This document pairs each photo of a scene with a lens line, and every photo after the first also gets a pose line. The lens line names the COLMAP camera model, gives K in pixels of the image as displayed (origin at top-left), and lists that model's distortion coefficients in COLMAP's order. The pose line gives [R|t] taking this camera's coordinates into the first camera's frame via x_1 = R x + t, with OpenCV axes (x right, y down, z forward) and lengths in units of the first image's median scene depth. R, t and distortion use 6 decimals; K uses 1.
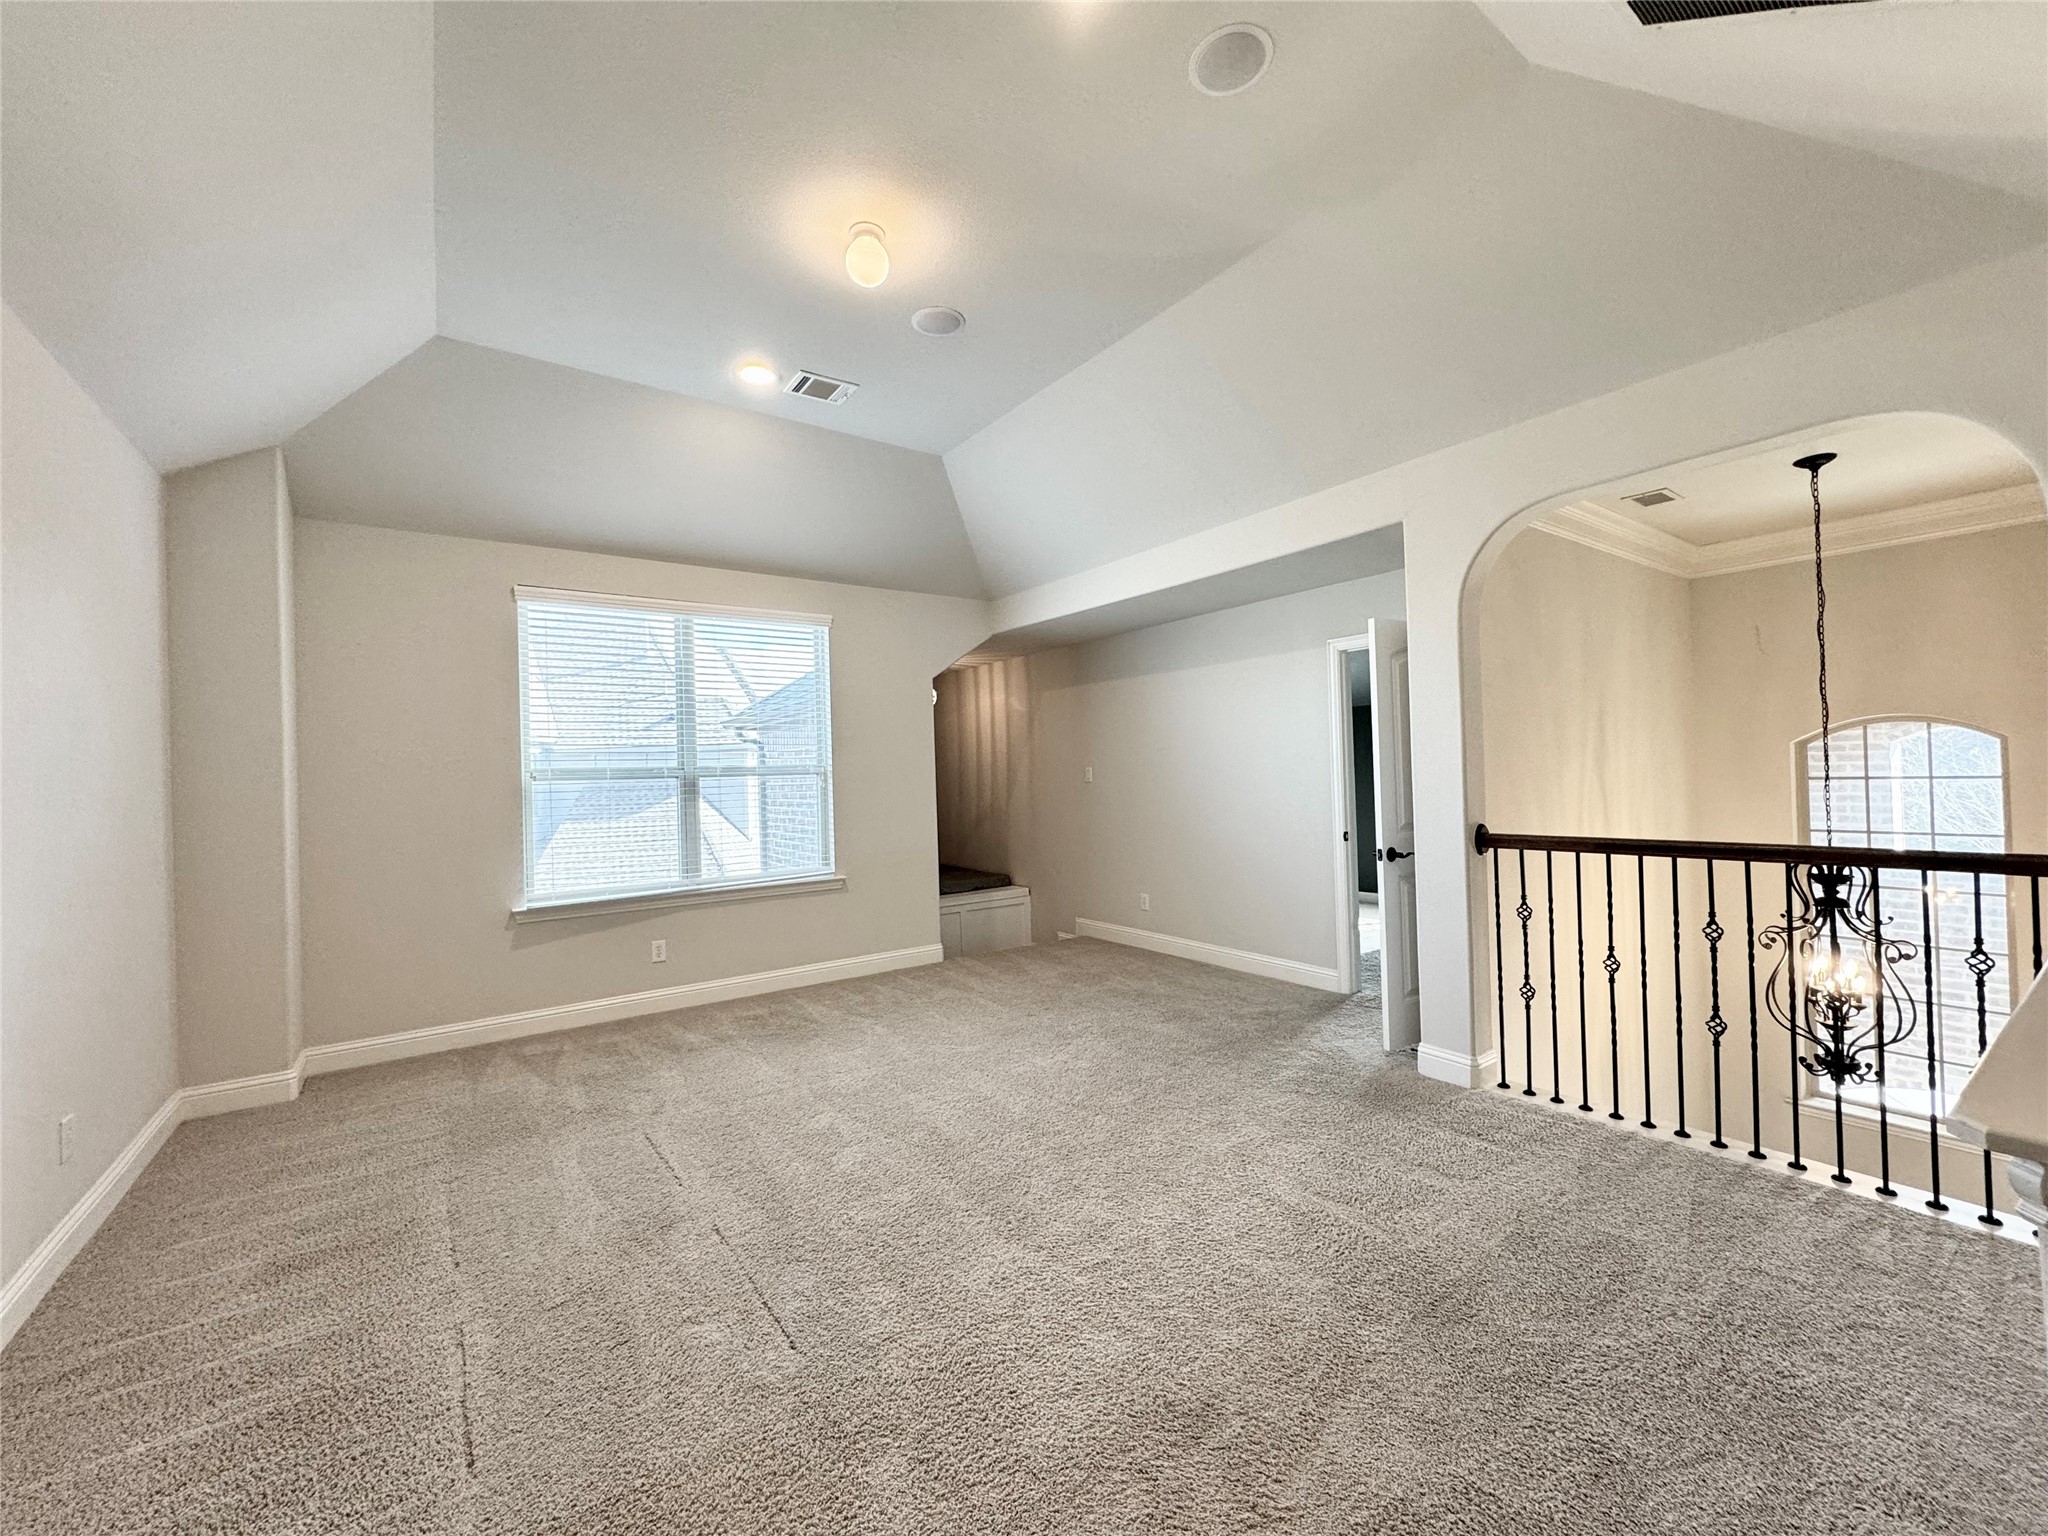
lens RADIAL K [[823.5, 0, 1023.5], [0, 823.5, 768.5], [0, 0, 1]] dist [-0.000615, -0.000086]
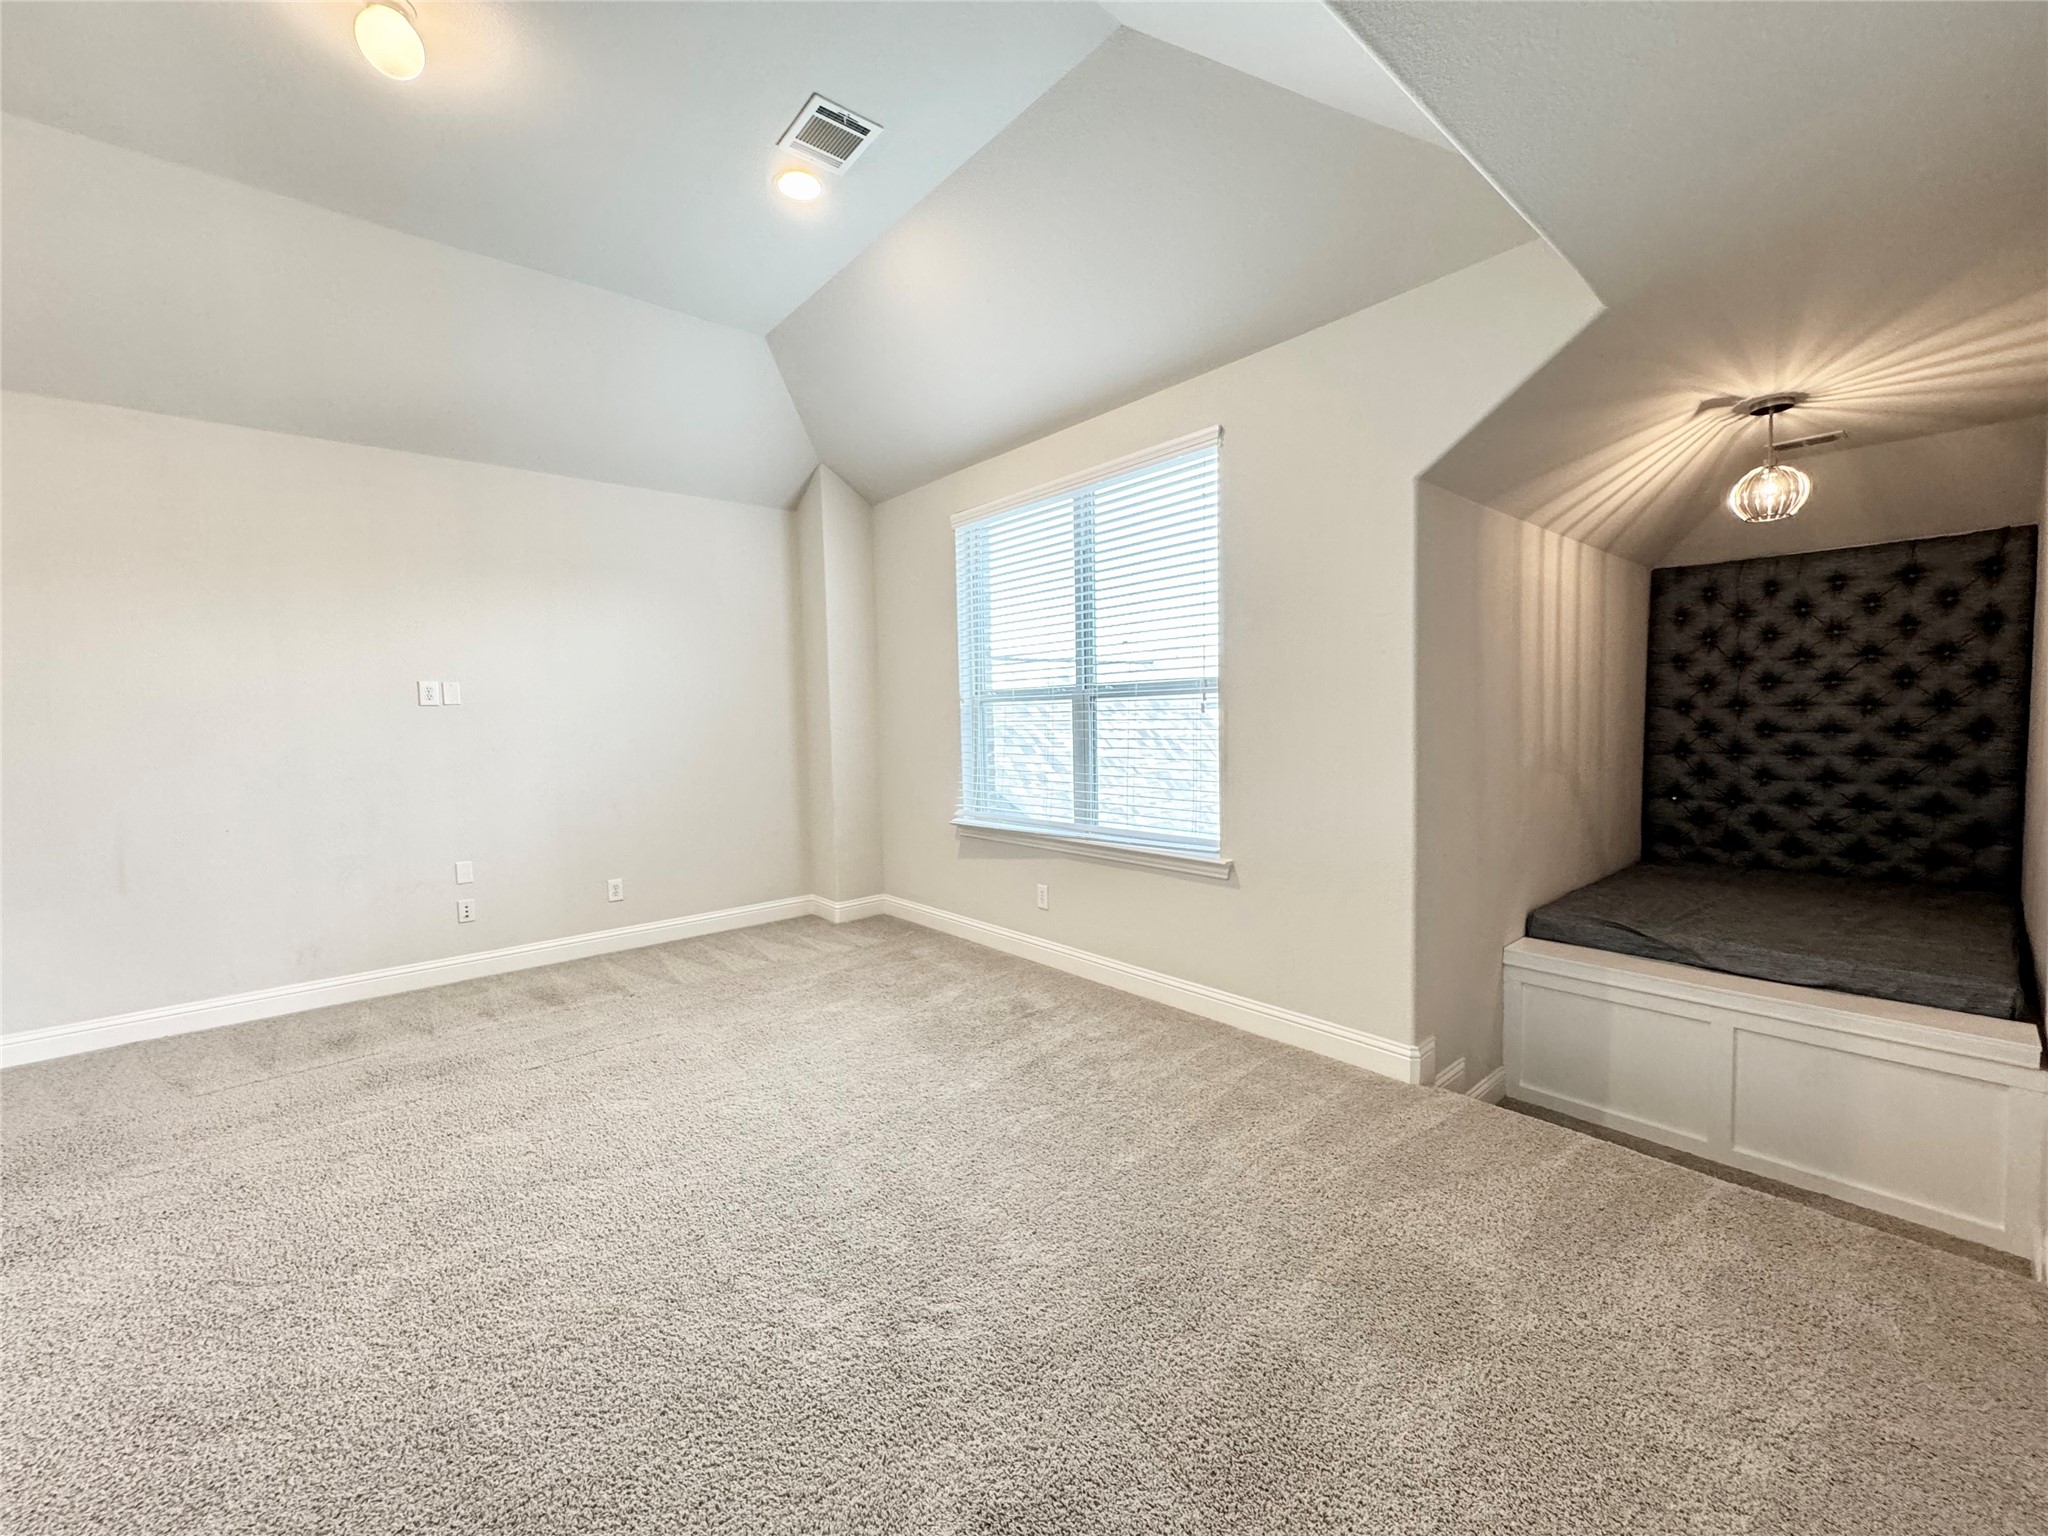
lens RADIAL K [[823.5, 0, 1023.8], [0, 823.5, 765.6], [0, 0, 1]] dist [-0.000615, -0.000086]
pose [[0.091588, 0.085867, -0.992088, 0.455558], [0.021983, 0.995858, 0.088223, 0.005201], [0.995554, -0.029890, 0.089321, 0.991366]]
